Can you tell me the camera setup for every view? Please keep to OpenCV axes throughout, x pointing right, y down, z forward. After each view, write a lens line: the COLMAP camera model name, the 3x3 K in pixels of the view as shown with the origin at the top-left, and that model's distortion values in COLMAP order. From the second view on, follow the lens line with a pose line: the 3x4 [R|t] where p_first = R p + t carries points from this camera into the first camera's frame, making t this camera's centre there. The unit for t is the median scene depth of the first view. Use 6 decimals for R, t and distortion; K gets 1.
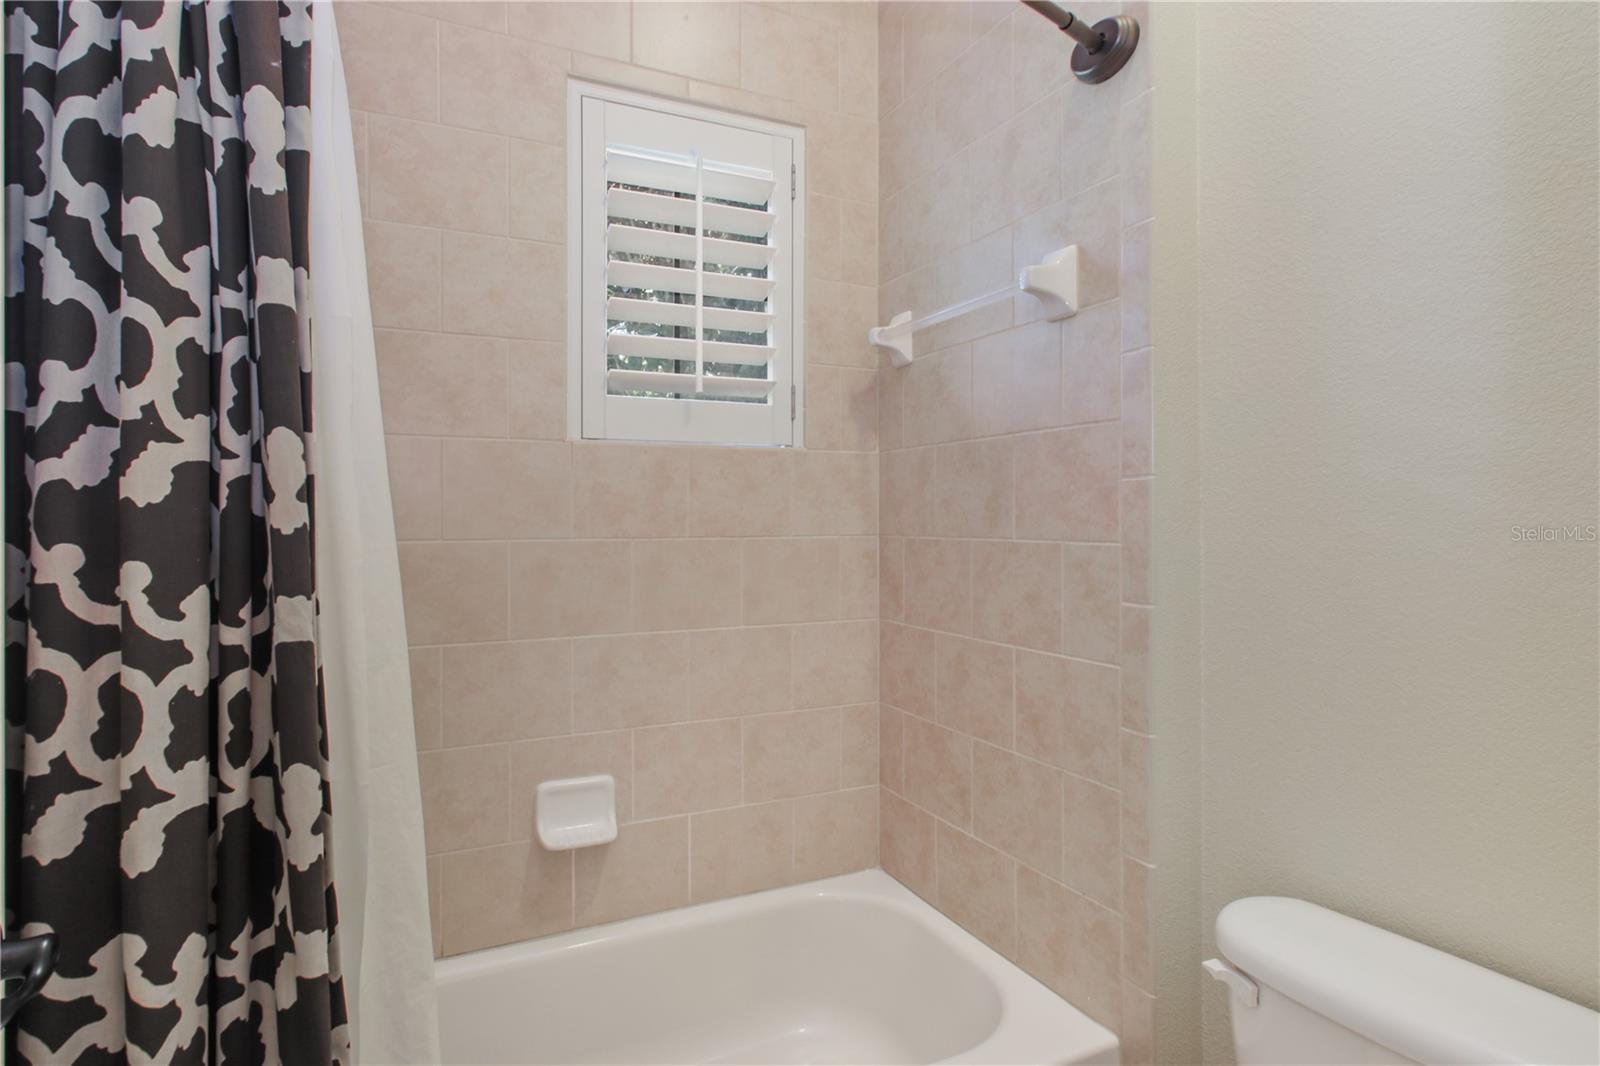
lens RADIAL K [[860.6, 0, 795.1], [0, 860.6, 533.4], [0, 0, 1]] dist [-0.000144, 0.001029]
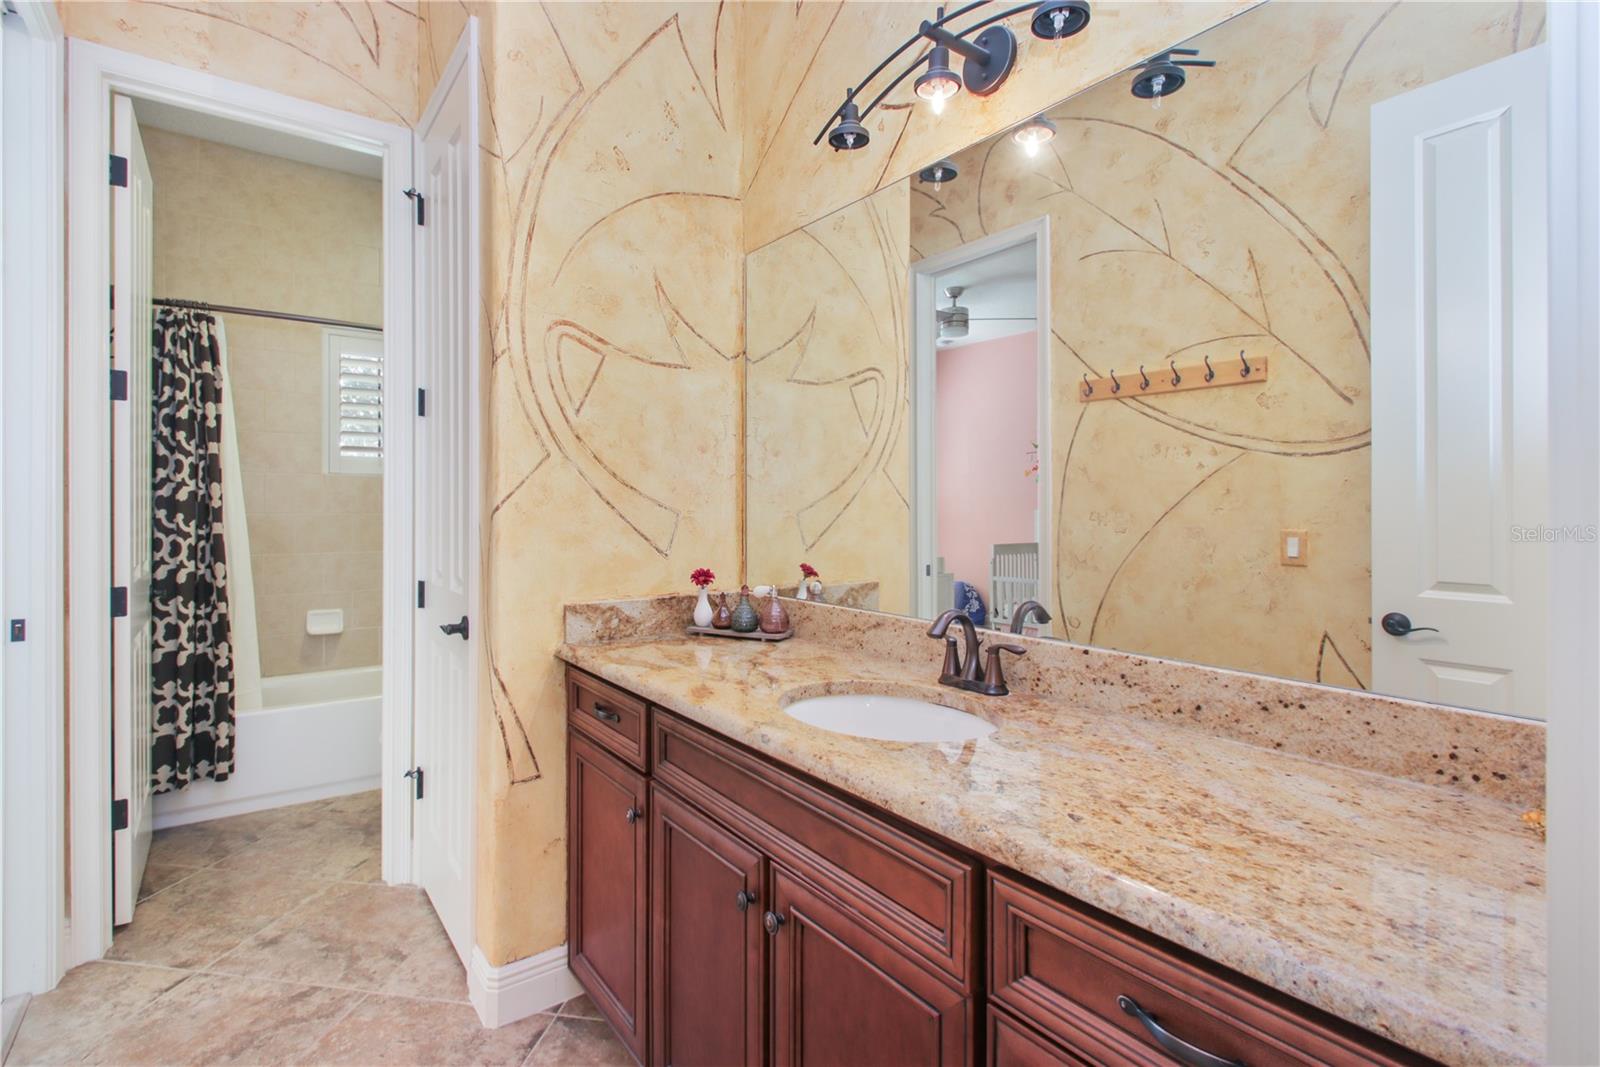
lens RADIAL K [[771.5, 0, 806.3], [0, 771.5, 522.8], [0, 0, 1]] dist [-0.000730, -0.009490]
pose [[0.981256, 0.004682, 0.192653, 1.539356], [-0.005156, 0.999985, 0.001956, 0.052368], [-0.192640, -0.002913, 0.981265, -3.287866]]
